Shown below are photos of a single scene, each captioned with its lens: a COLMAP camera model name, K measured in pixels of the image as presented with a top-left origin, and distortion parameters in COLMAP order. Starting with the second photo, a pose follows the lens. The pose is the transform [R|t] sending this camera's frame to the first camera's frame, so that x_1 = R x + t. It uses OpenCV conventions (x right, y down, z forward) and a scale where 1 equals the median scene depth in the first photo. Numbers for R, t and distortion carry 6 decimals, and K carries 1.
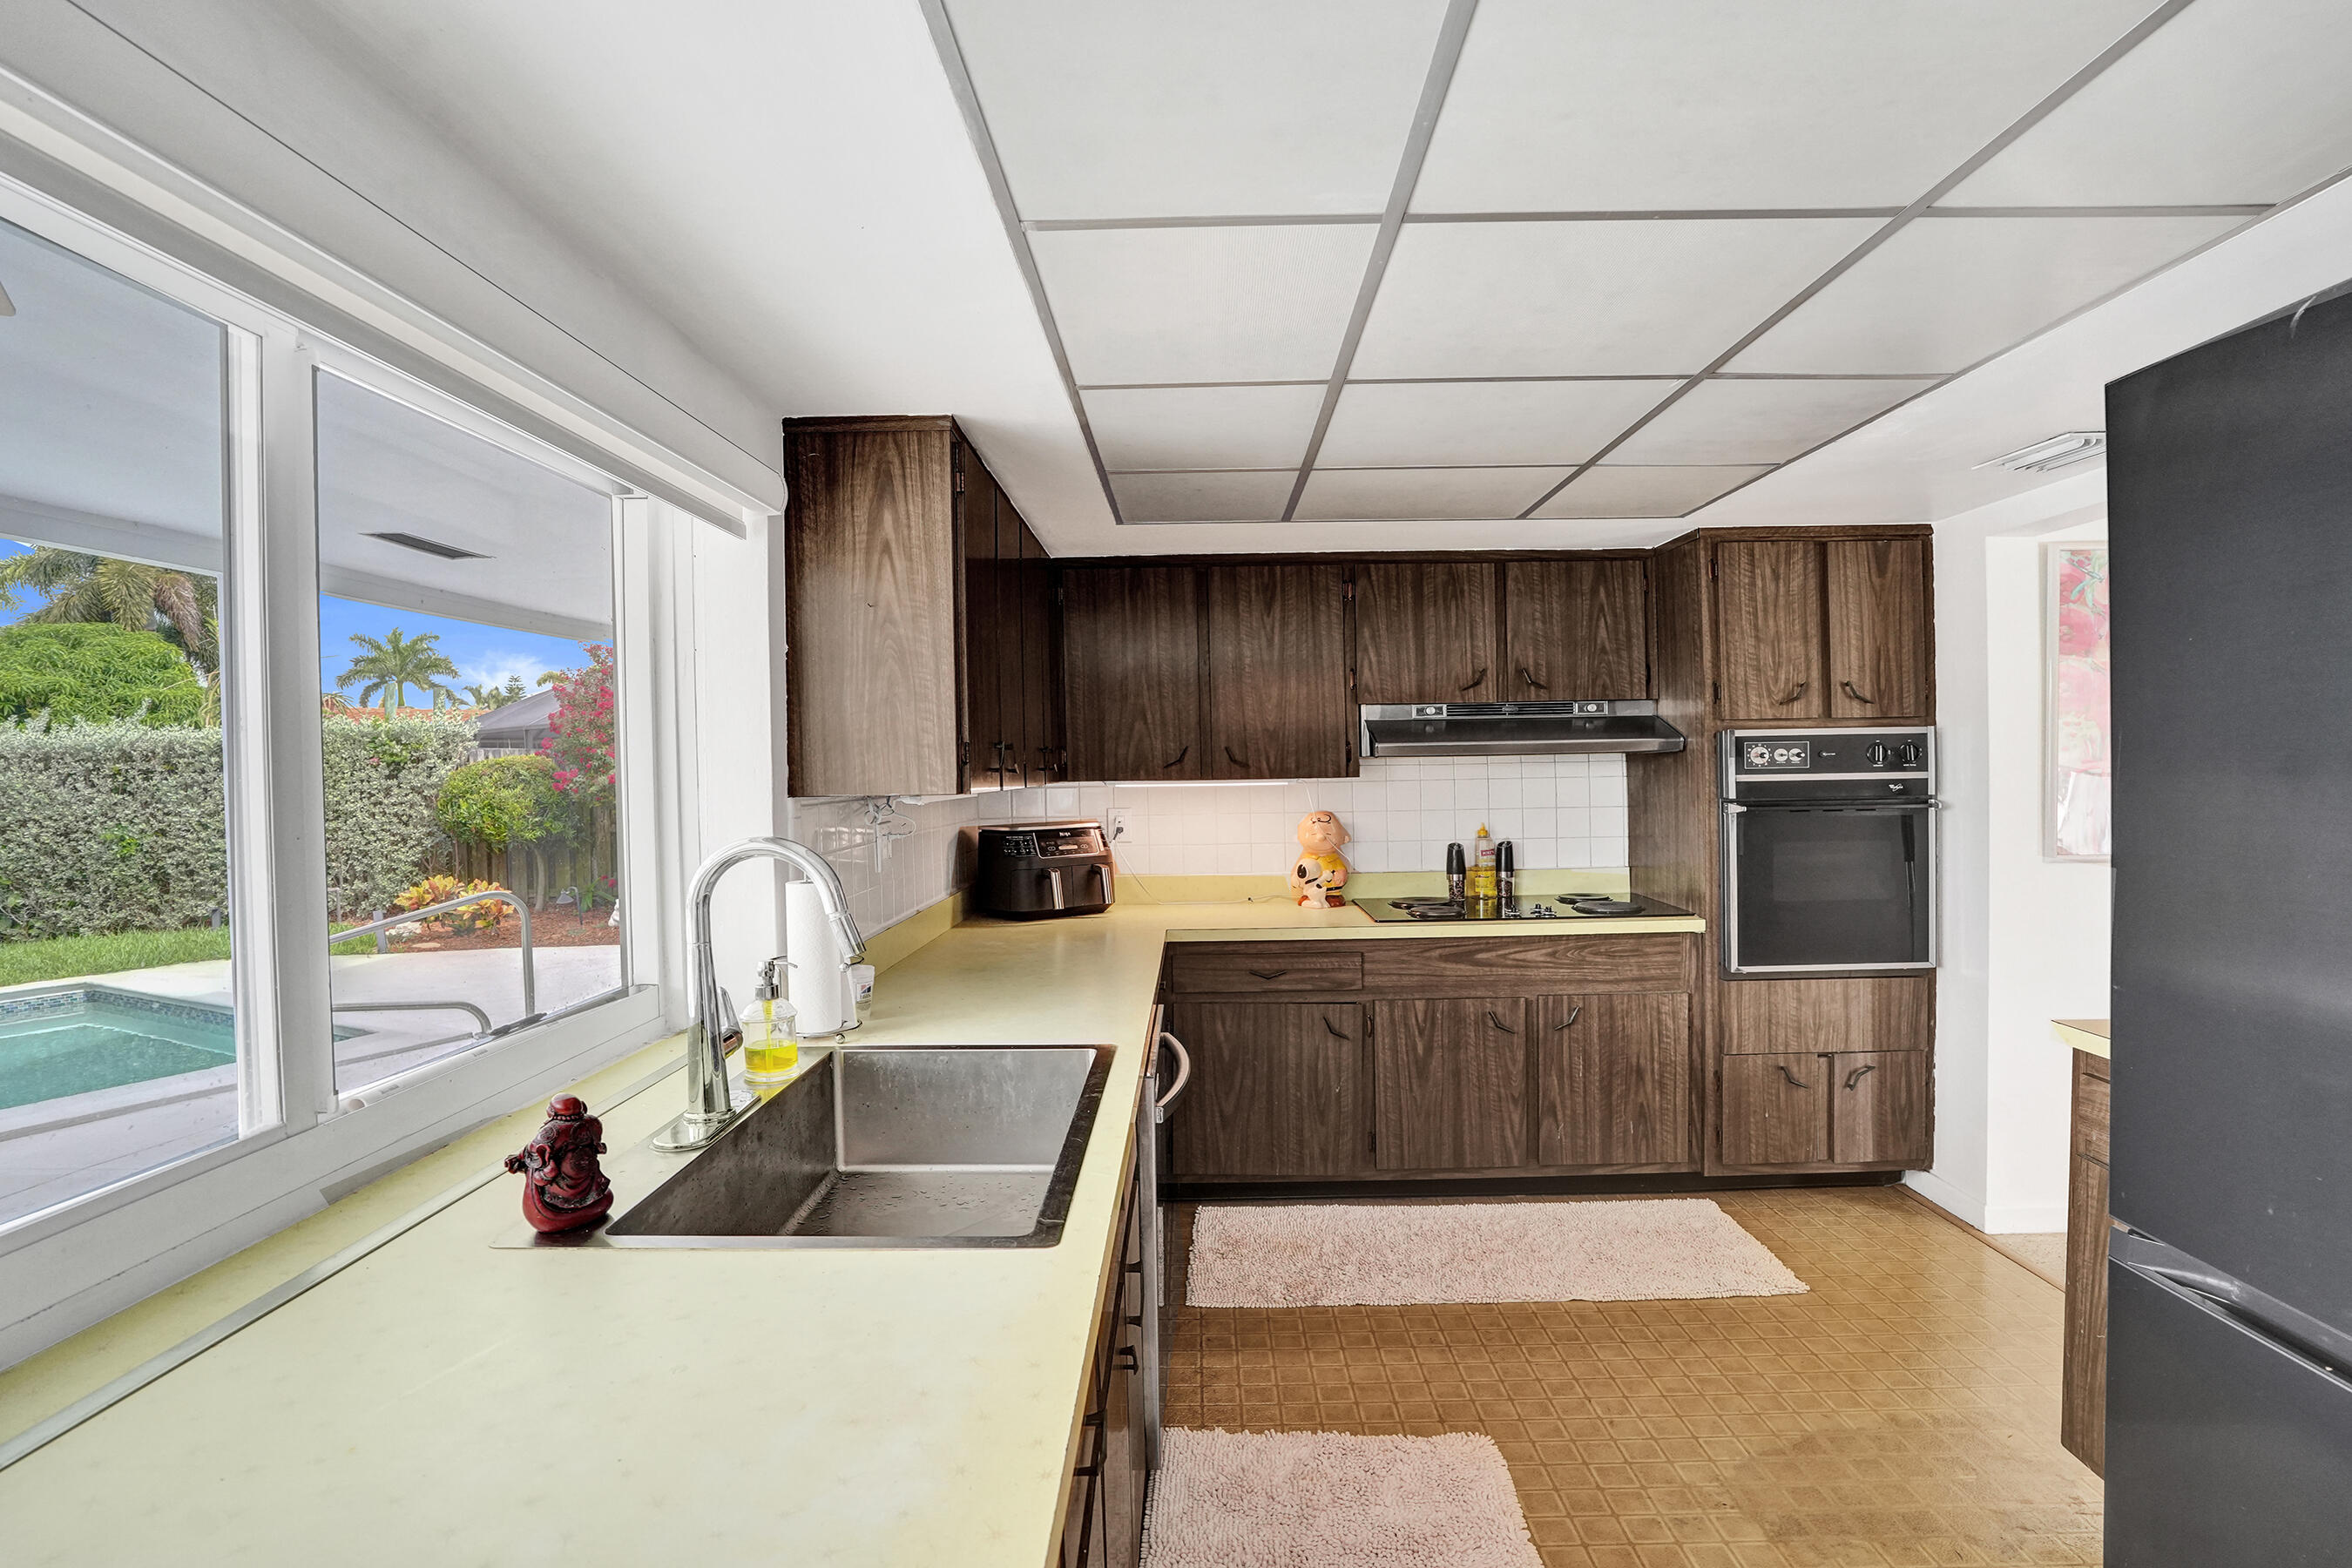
lens RADIAL K [[1227.2, 0, 1154.8], [0, 1227.2, 780.9], [0, 0, 1]] dist [-0.053907, 0.028537]
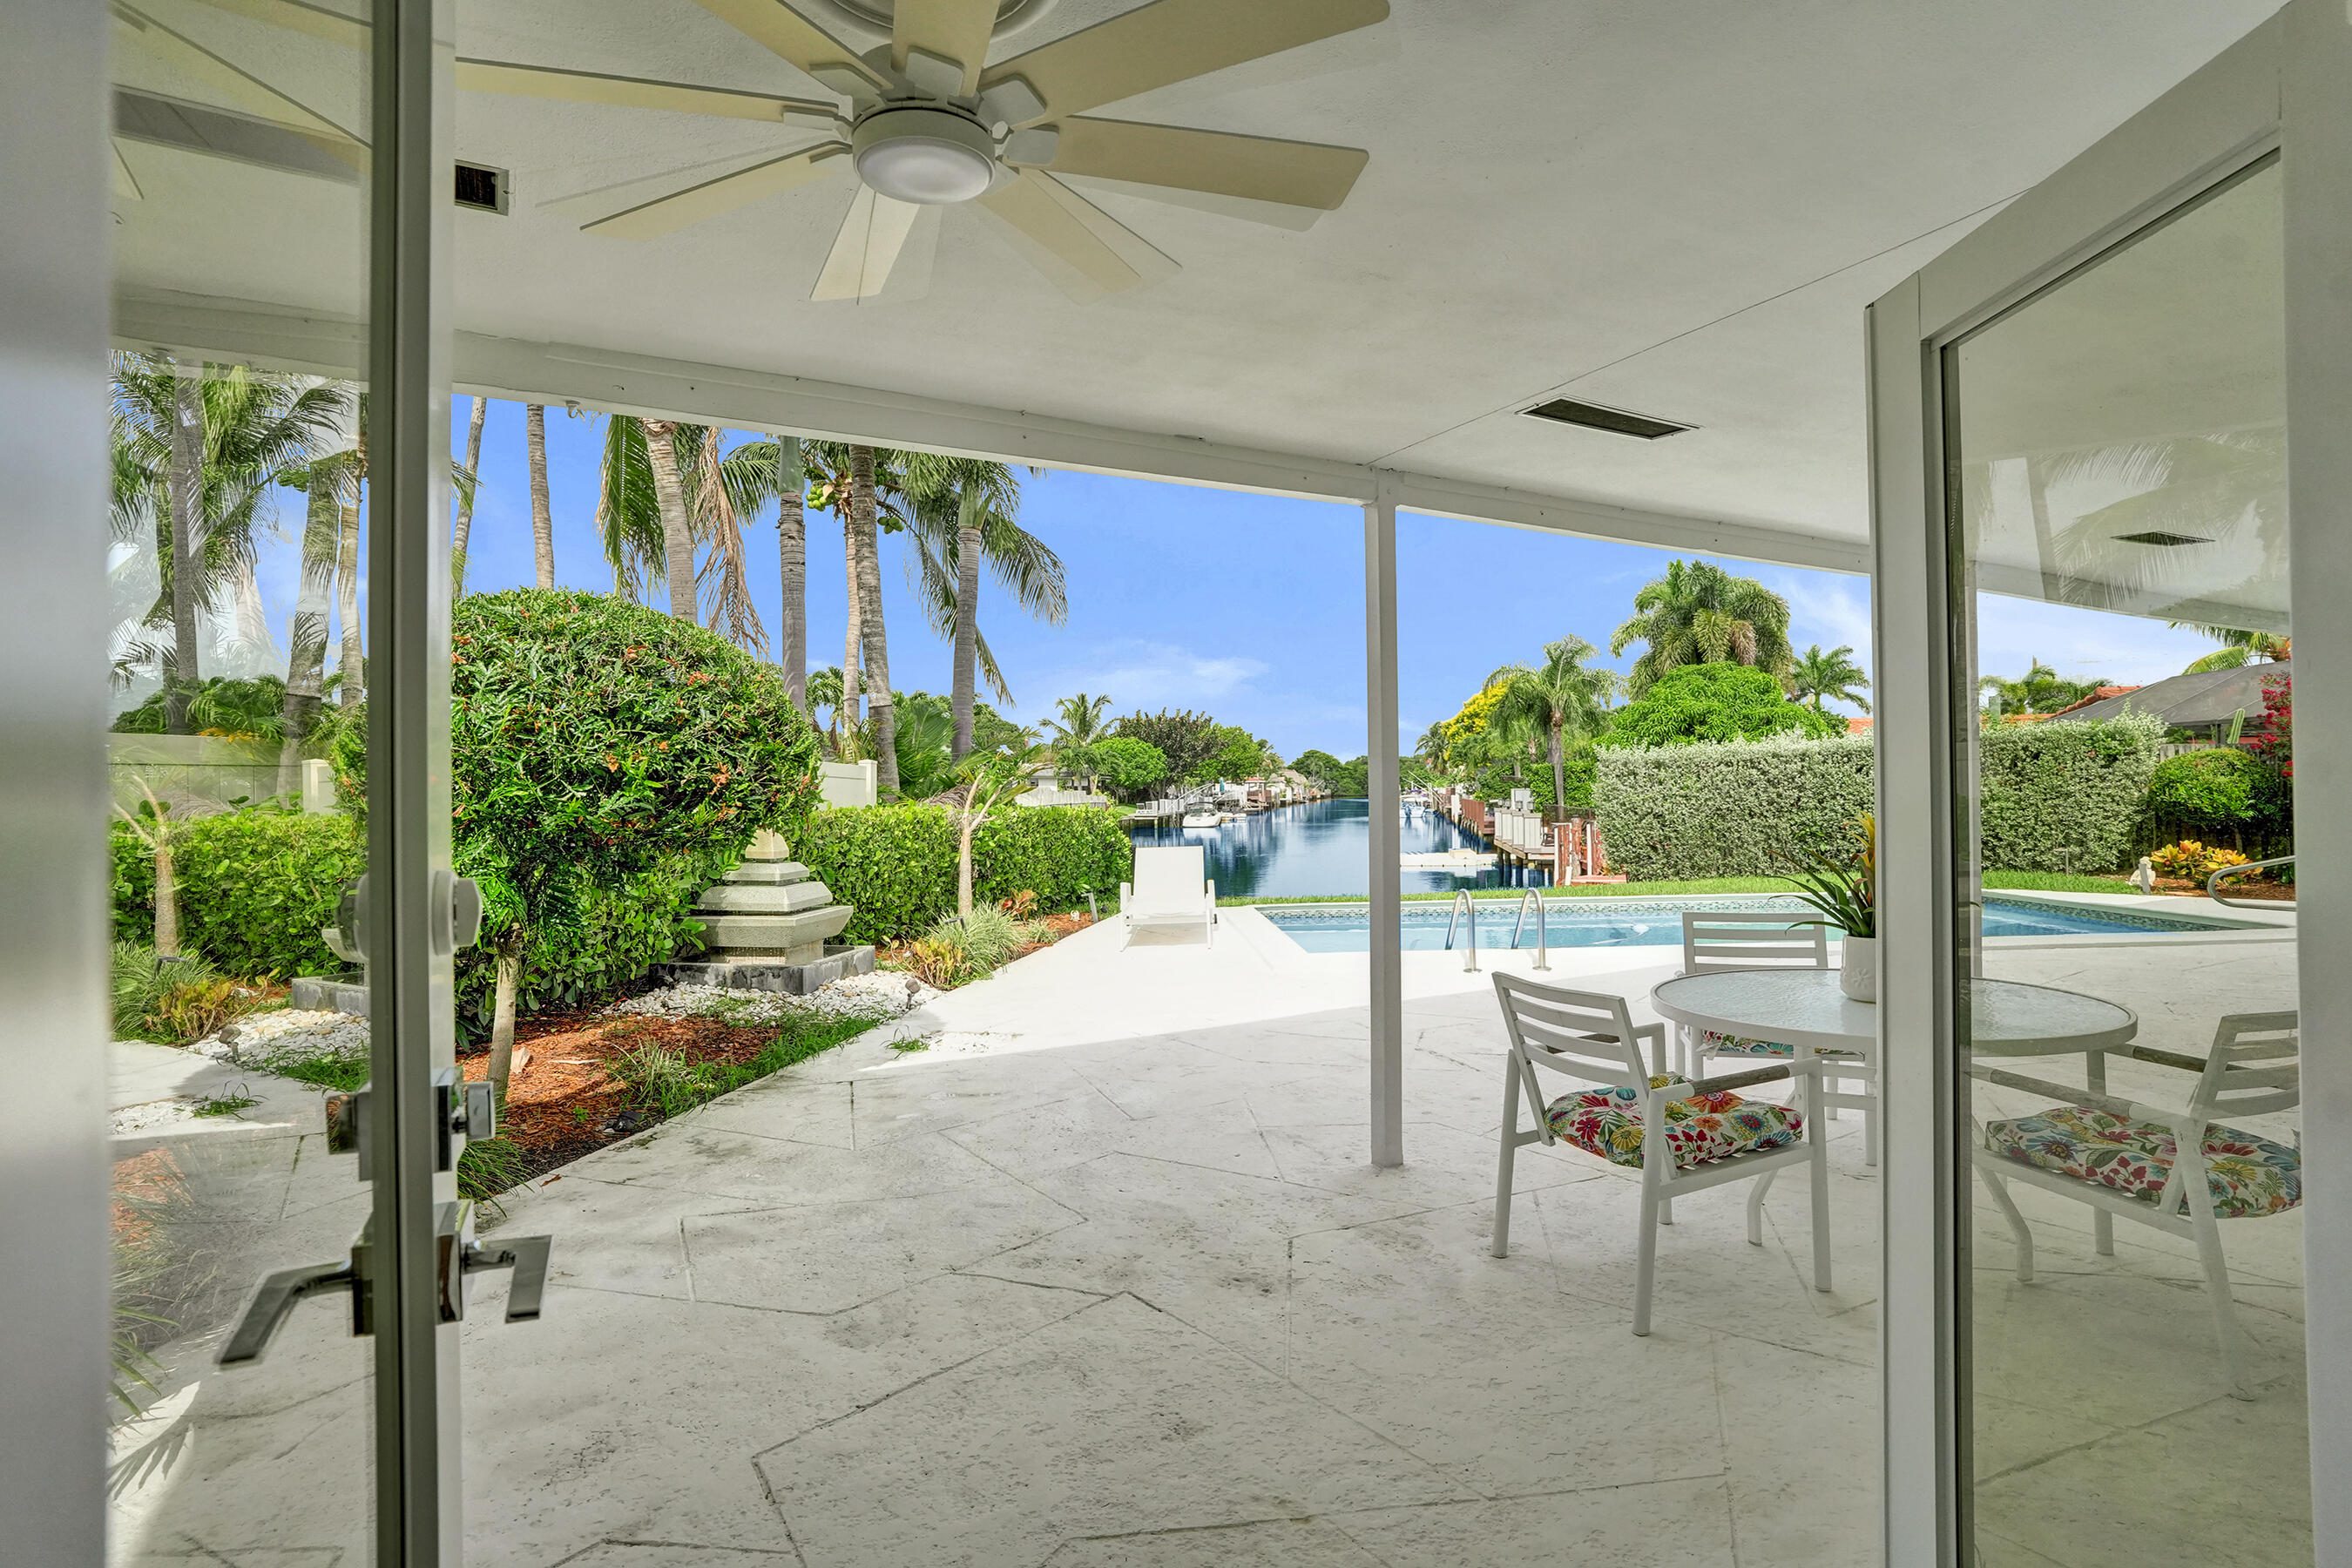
lens RADIAL K [[1227.2, 0, 1175.2], [0, 1227.2, 766.9], [0, 0, 1]] dist [-0.053907, 0.028537]
pose [[0.533461, -0.002667, -0.845821, -0.077153], [-0.012729, 0.999856, -0.011180, 0.025092], [0.845729, 0.016731, 0.533350, -0.546959]]
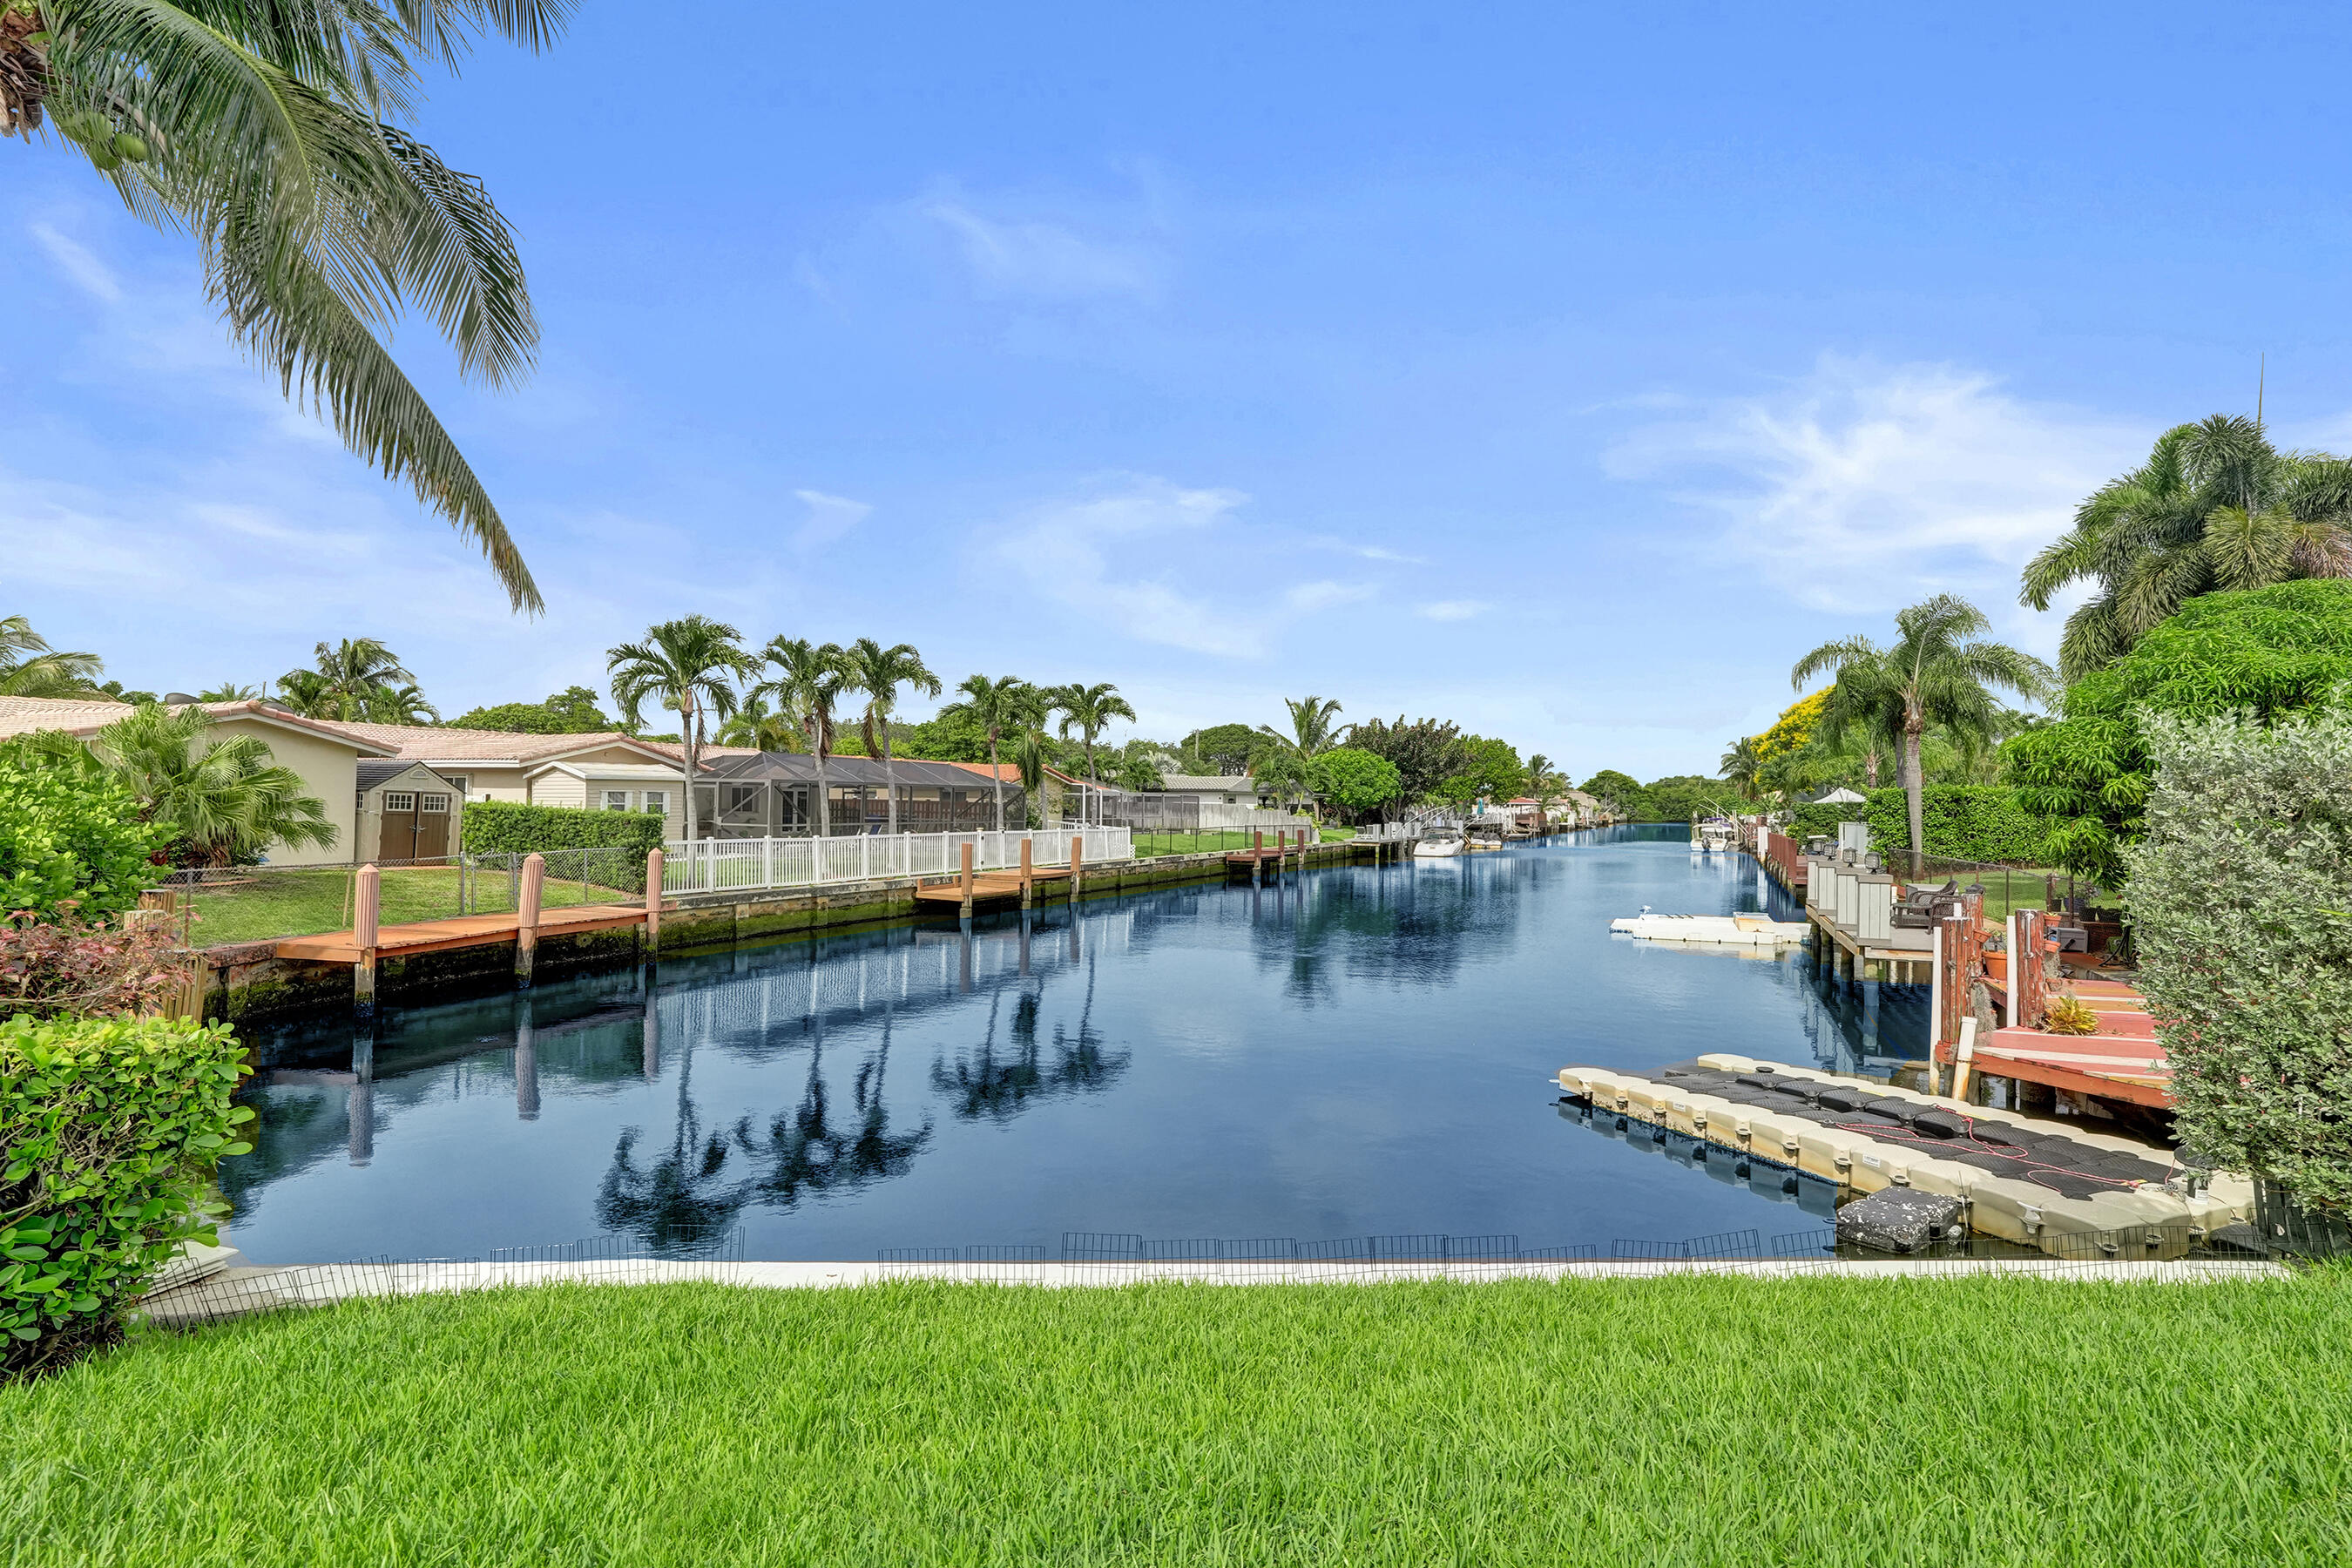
lens RADIAL K [[1227.2, 0, 1185.5], [0, 1227.2, 770.1], [0, 0, 1]] dist [-0.053907, 0.028537]
pose [[0.328176, -0.003939, -0.944608, -0.934788], [-0.034916, 0.999257, -0.016297, 0.010864], [0.943971, 0.038330, 0.327795, 0.403165]]
